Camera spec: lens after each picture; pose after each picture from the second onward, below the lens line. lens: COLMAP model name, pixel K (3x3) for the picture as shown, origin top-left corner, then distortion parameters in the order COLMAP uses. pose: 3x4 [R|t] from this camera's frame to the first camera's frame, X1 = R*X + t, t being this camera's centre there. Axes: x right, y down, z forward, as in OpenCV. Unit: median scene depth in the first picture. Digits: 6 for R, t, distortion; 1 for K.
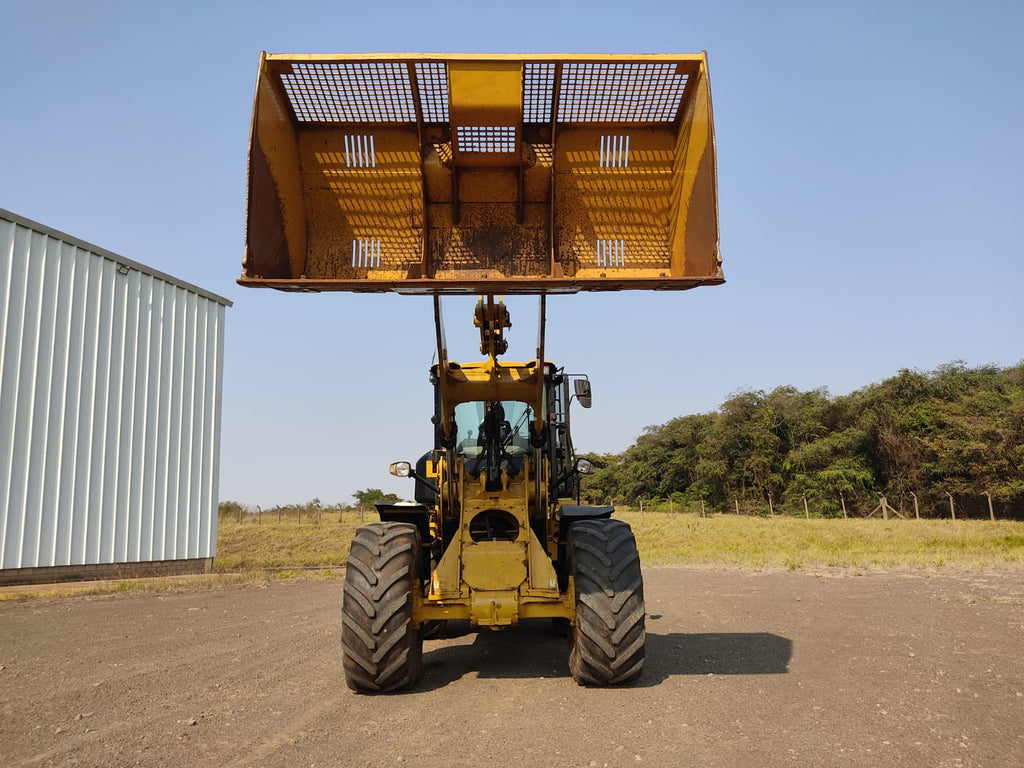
lens RADIAL K [[767.8, 0, 516.1], [0, 767.8, 383.0], [0, 0, 1]] dist [0.104242, -0.172746]
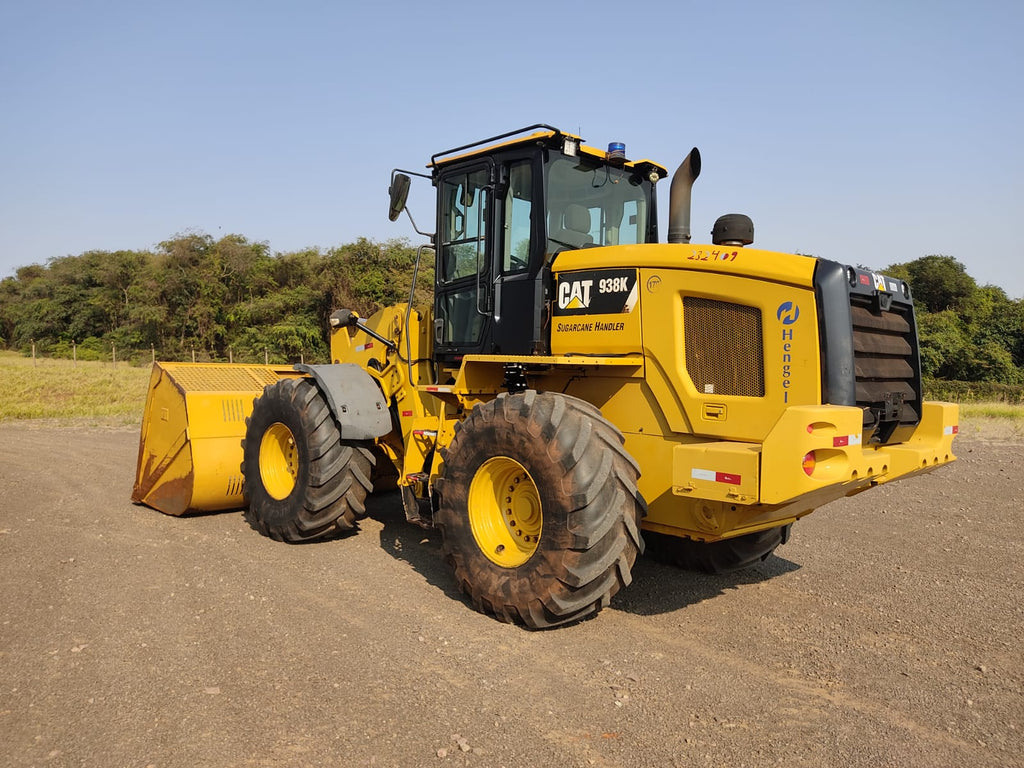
lens RADIAL K [[767.2, 0, 515.2], [0, 767.2, 384.1], [0, 0, 1]] dist [0.103285, -0.180273]
pose [[0.714298, 0.019917, 0.699558, -0.112343], [-0.152492, 0.980006, 0.127803, 0.014124], [-0.683026, -0.197967, 0.703054, 0.081335]]
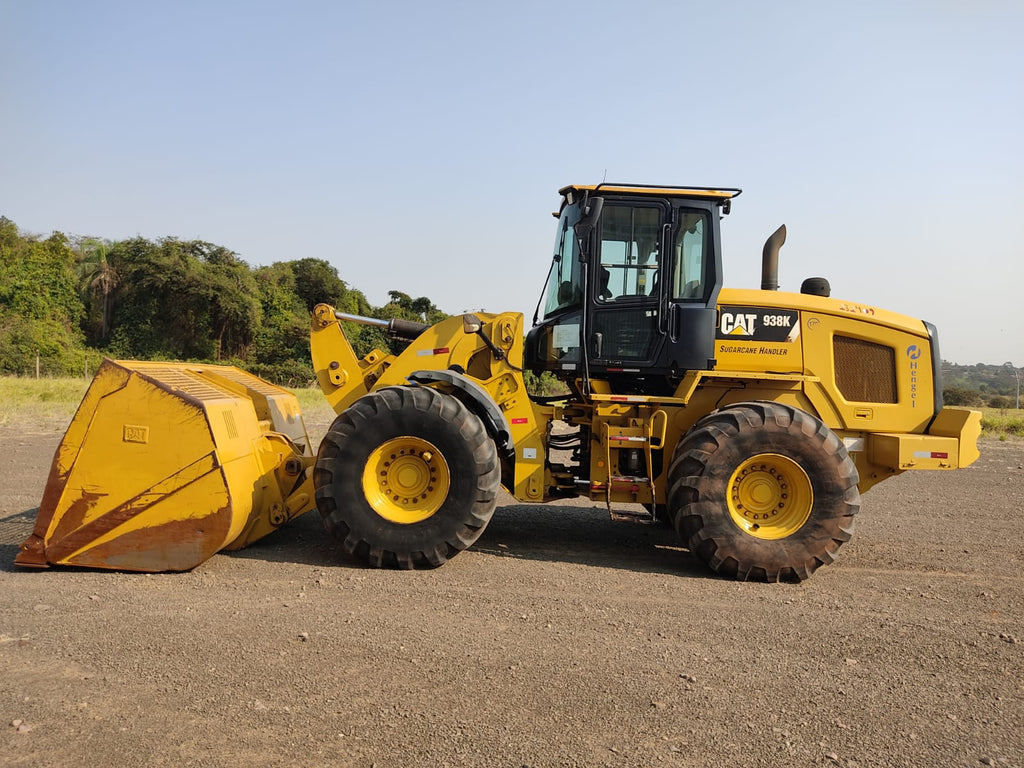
lens RADIAL K [[770.8, 0, 515.8], [0, 770.8, 384.4], [0, 0, 1]] dist [0.119738, -0.219517]
pose [[-0.031305, 0.006377, 0.999490, -0.172964], [-0.207011, 0.978256, -0.012725, 0.036246], [-0.977838, -0.207304, -0.029304, 0.201904]]
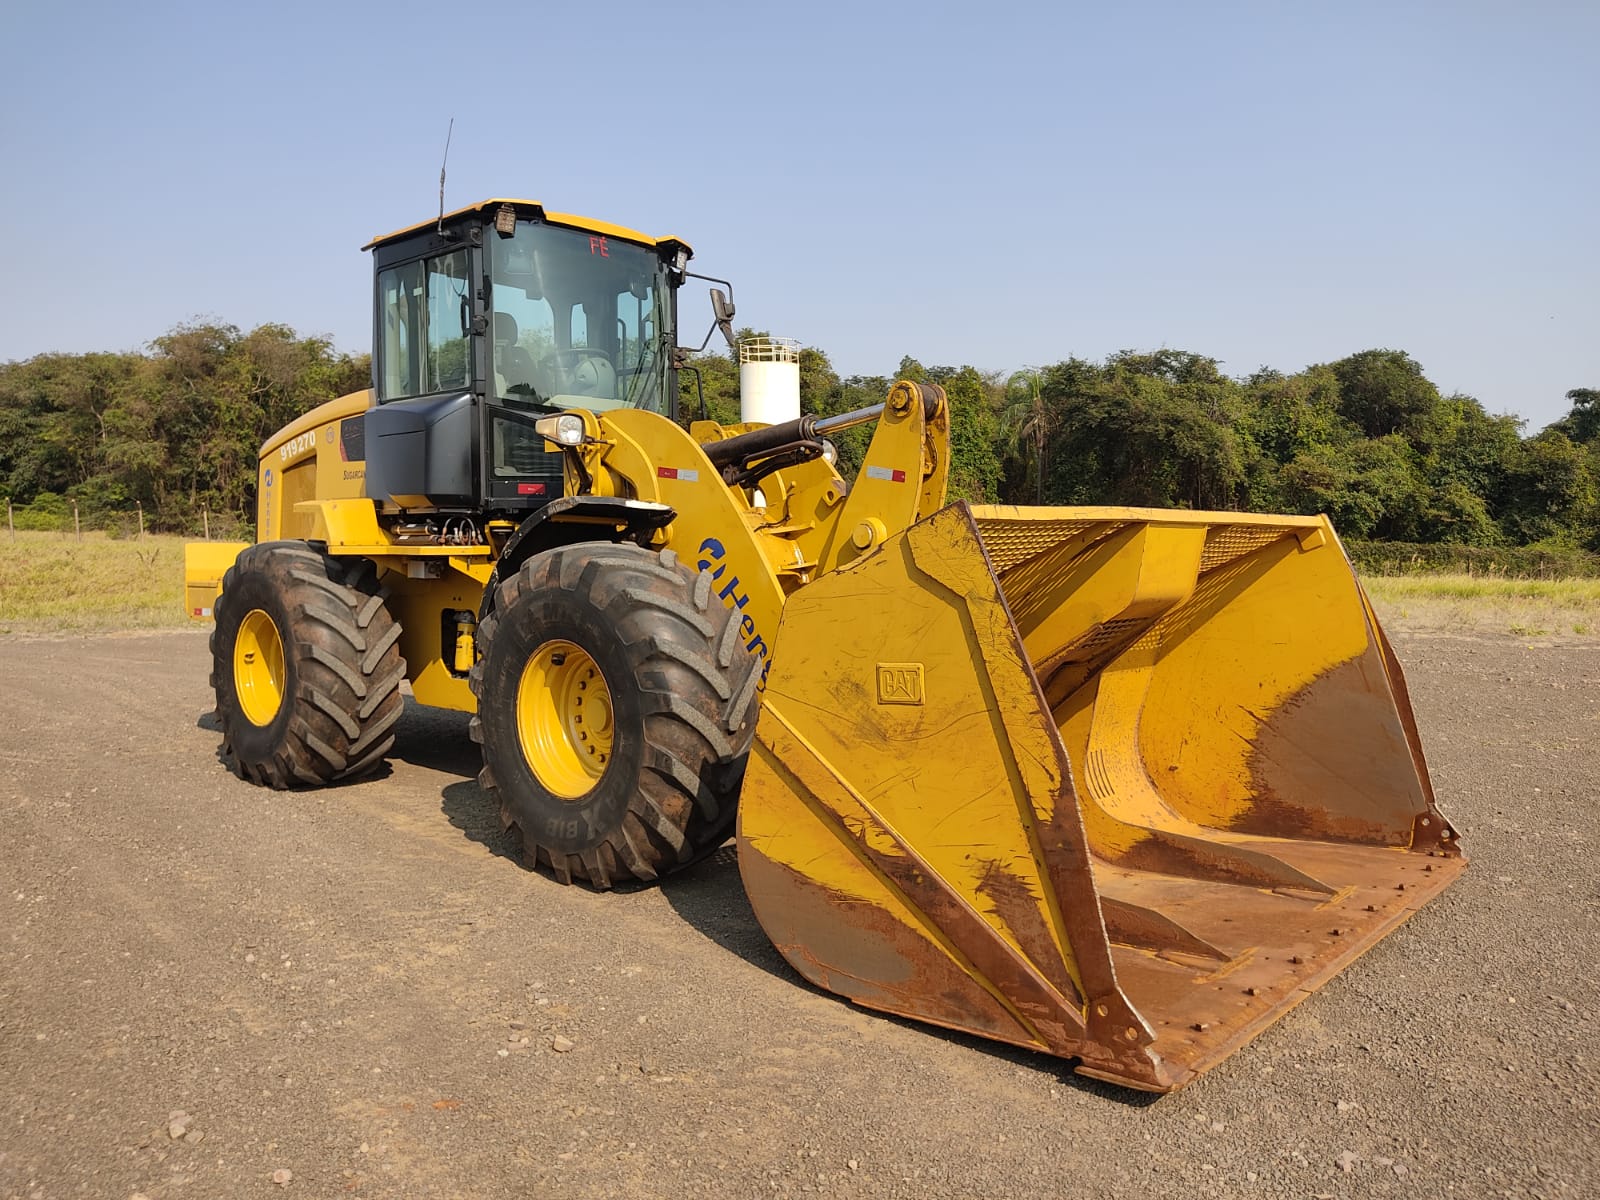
lens RADIAL K [[1198.8, 0, 805.0], [0, 1198.8, 600.1], [0, 0, 1]] dist [0.103285, -0.180273]
pose [[0.684157, -0.014938, 0.729182, -0.089871], [-0.143097, 0.977608, 0.154288, 0.012659], [-0.715159, -0.209901, 0.666700, 0.064702]]
